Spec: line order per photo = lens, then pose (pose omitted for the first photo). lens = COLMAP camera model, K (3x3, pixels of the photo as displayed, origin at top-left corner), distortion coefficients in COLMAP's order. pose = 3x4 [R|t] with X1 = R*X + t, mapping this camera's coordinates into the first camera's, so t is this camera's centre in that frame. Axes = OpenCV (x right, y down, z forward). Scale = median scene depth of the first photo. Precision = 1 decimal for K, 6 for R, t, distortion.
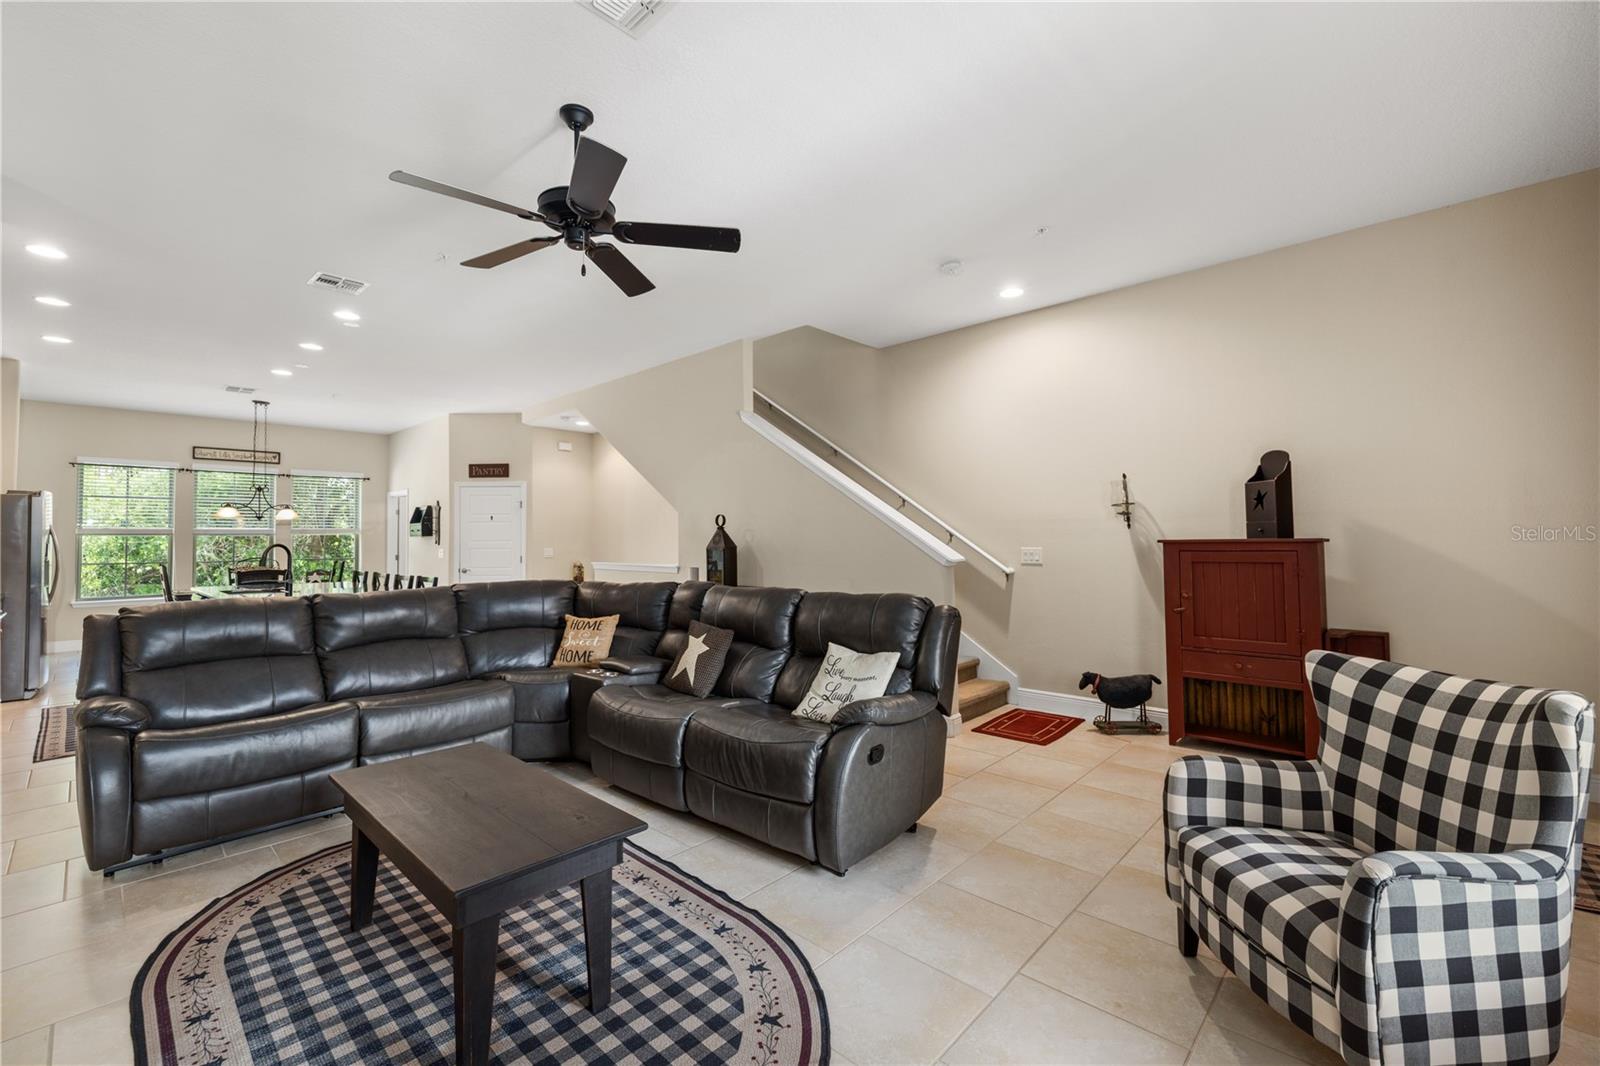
lens RADIAL K [[663.0, 0, 792.9], [0, 663.0, 520.3], [0, 0, 1]] dist [-0.001672, -0.000384]
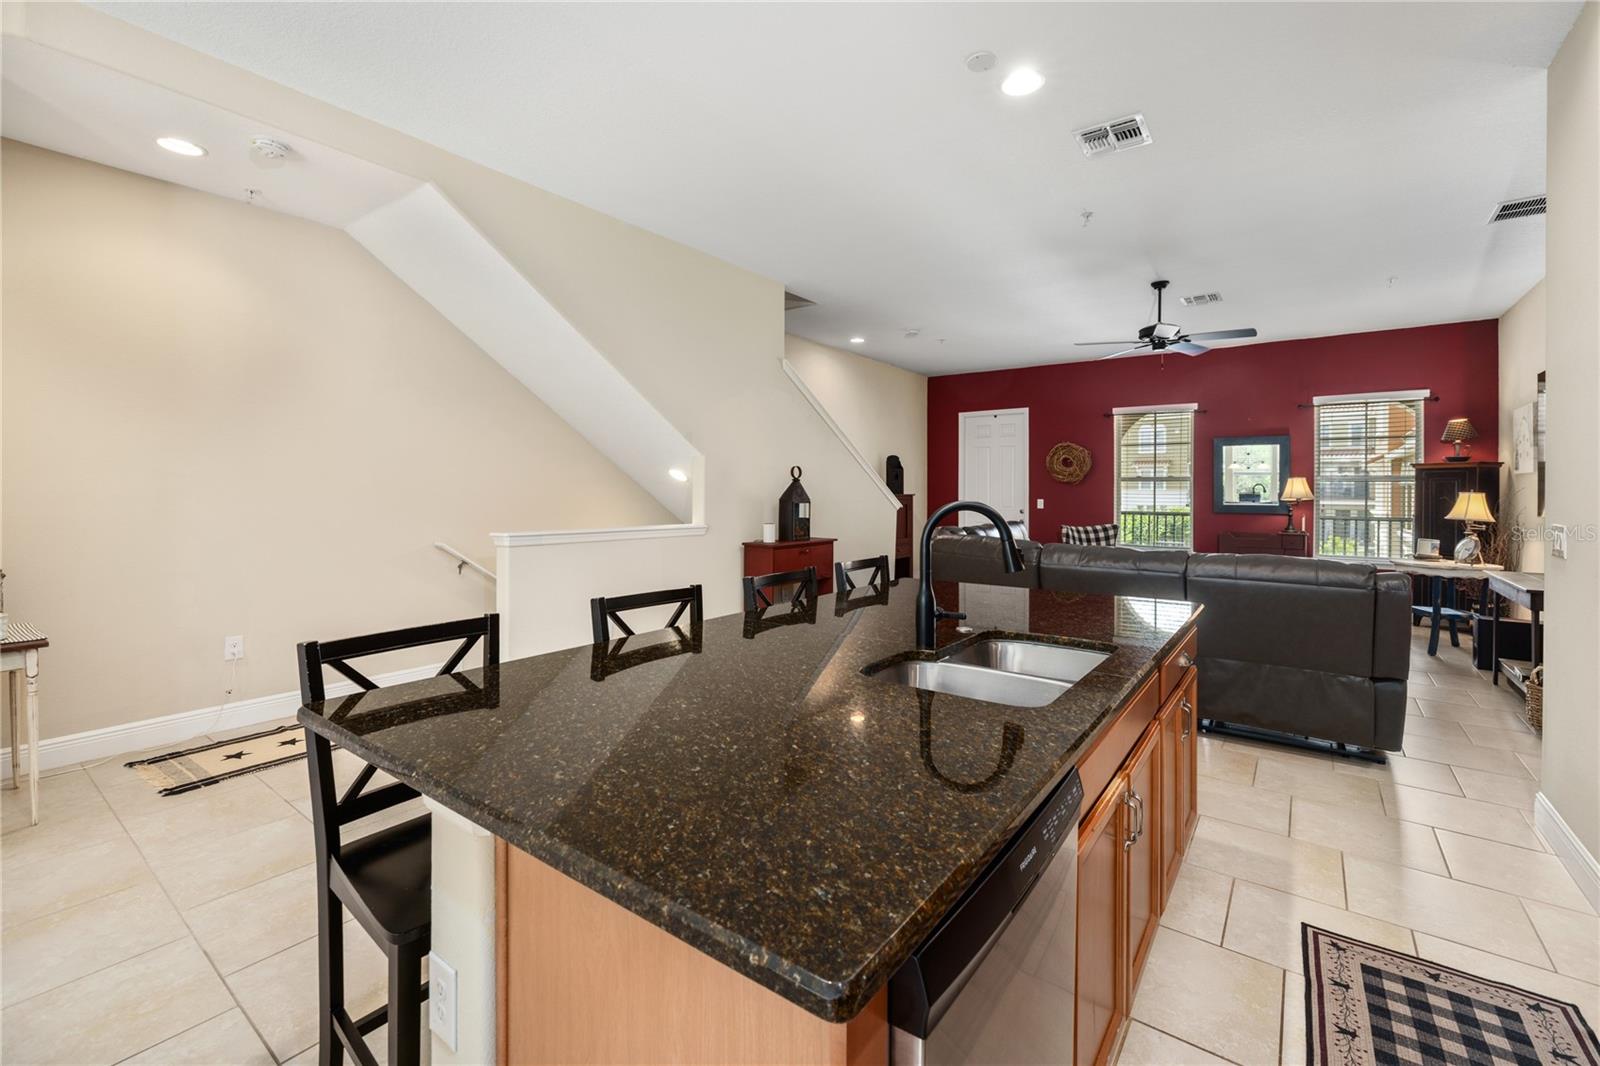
lens RADIAL K [[681.9, 0, 795.8], [0, 681.9, 490.8], [0, 0, 1]] dist [0.001712, 0.000020]
pose [[-0.107313, 0.007058, 0.994200, -0.779565], [-0.037805, 0.999223, -0.011174, 0.027014], [-0.993506, -0.038785, -0.106963, 0.793436]]
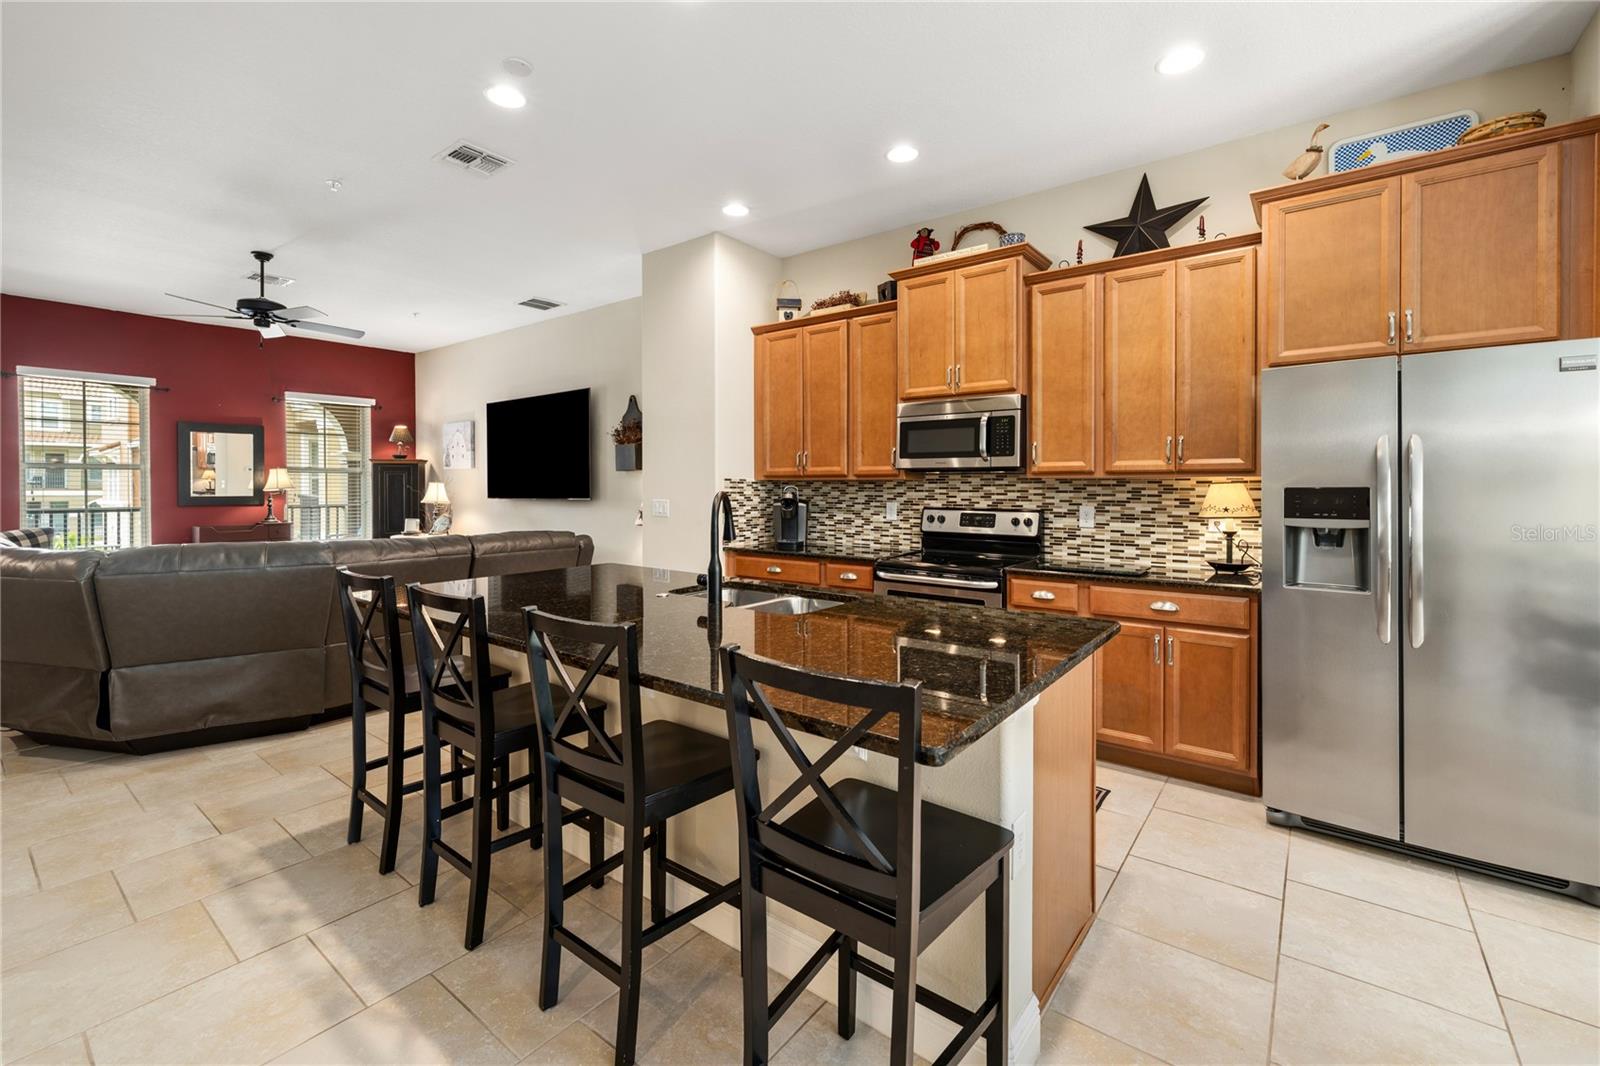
lens RADIAL K [[681.9, 0, 795.8], [0, 681.9, 490.8], [0, 0, 1]] dist [0.001712, 0.000020]
pose [[-0.995845, 0.007276, -0.090775, -0.558680], [0.009373, 0.999698, -0.022695, 0.032669], [0.090583, -0.023452, -0.995613, 1.035587]]
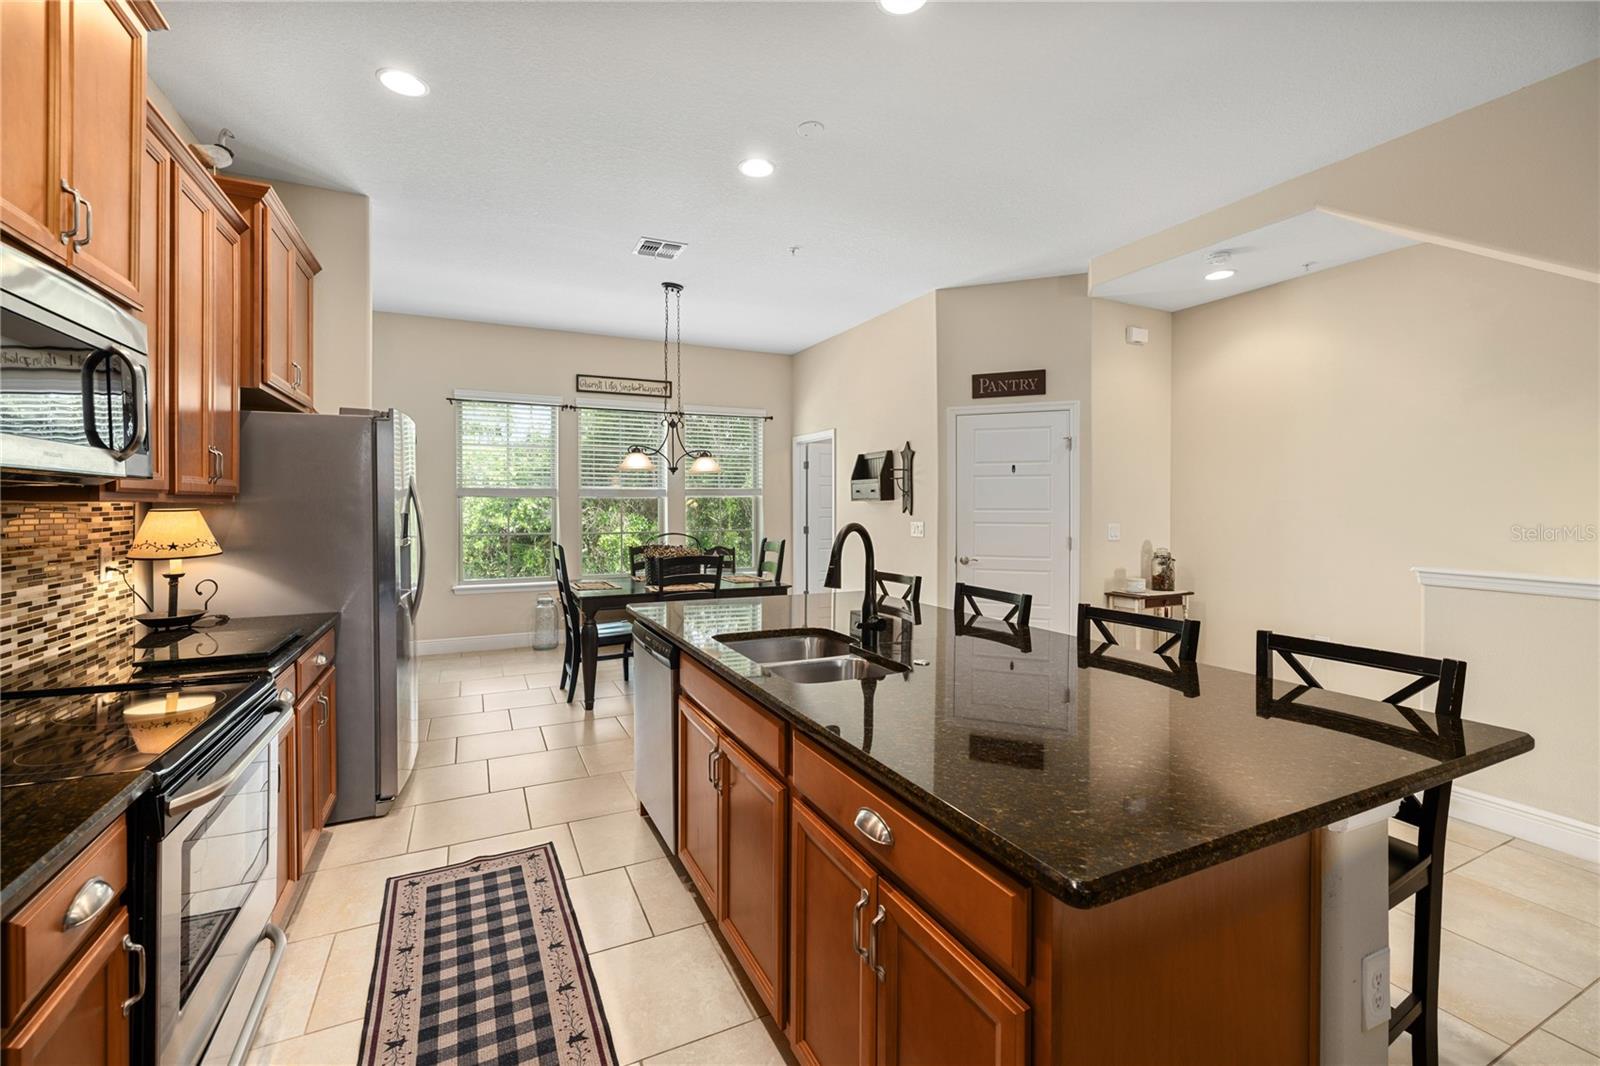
lens RADIAL K [[673.3, 0, 794.5], [0, 673.3, 508.3], [0, 0, 1]] dist [0.000727, 0.000182]
pose [[0.932210, 0.009790, -0.361786, -0.478257], [0.003767, 0.999317, 0.036748, 0.009549], [0.361899, -0.035620, 0.931537, 0.454096]]
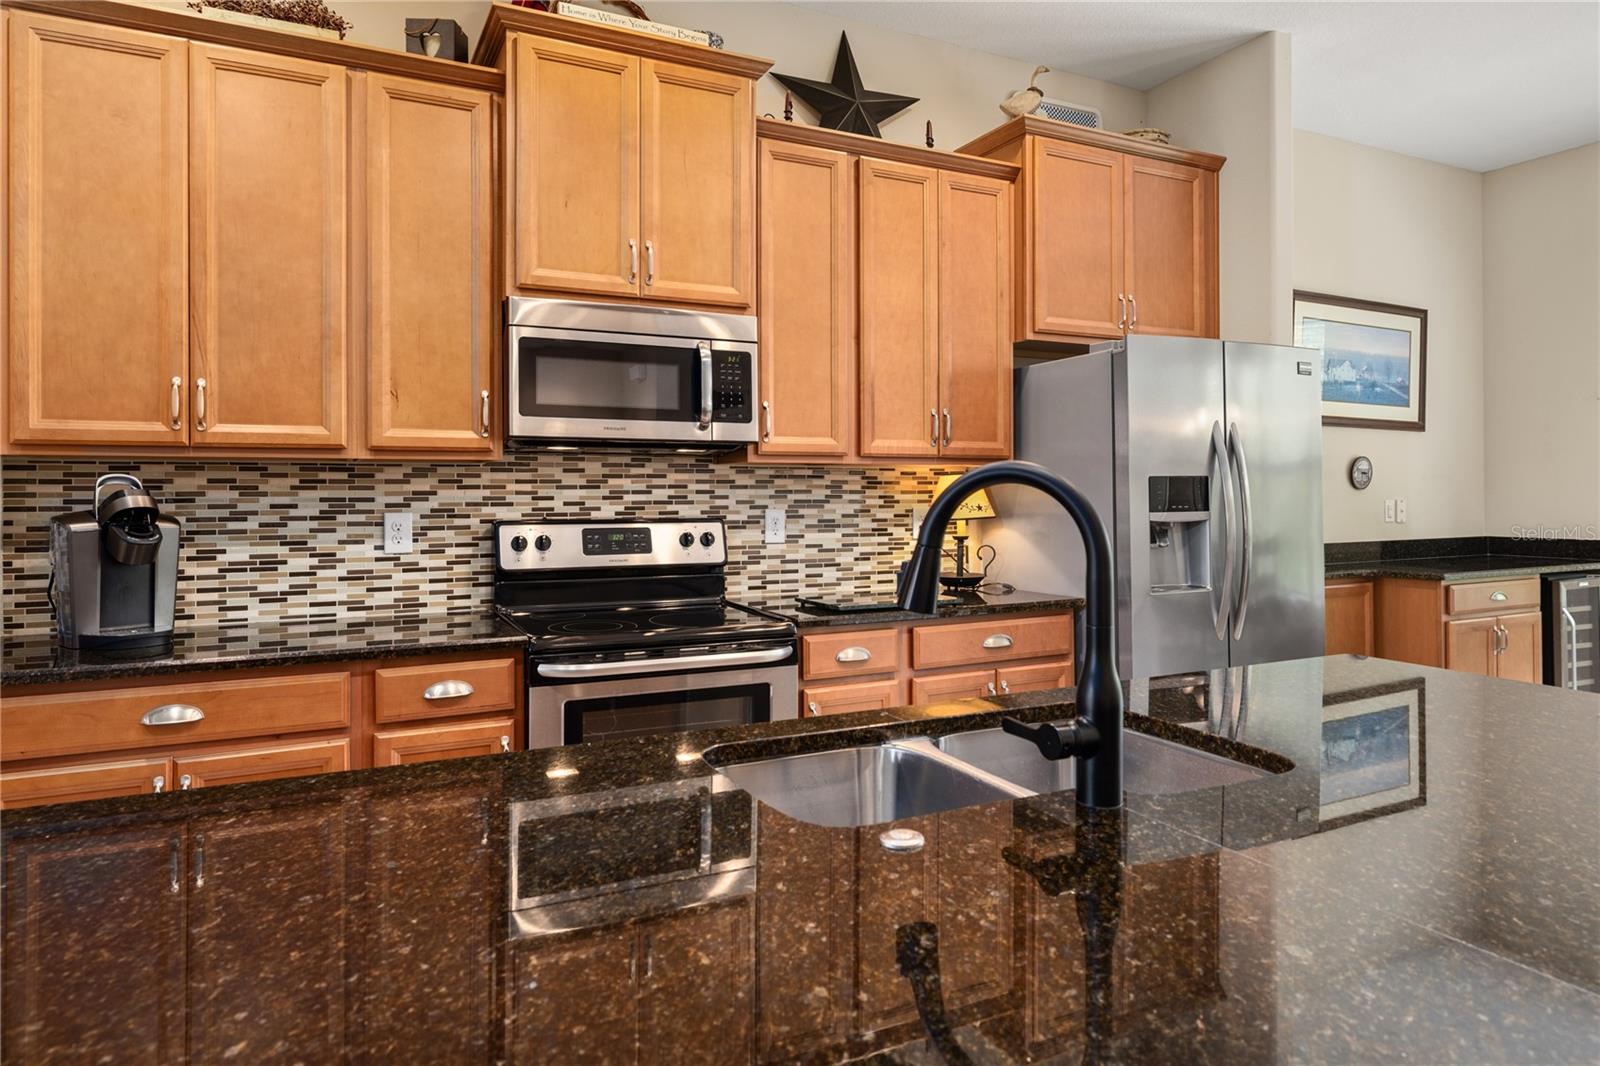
lens RADIAL K [[967.2, 0, 794.7], [0, 967.2, 490.2], [0, 0, 1]] dist [-0.003215, 0.001579]
pose [[-0.353868, 0.004299, -0.935286, -0.399732], [0.035578, 0.999328, -0.008868, 0.029933], [0.934619, -0.036413, -0.353783, 0.732020]]
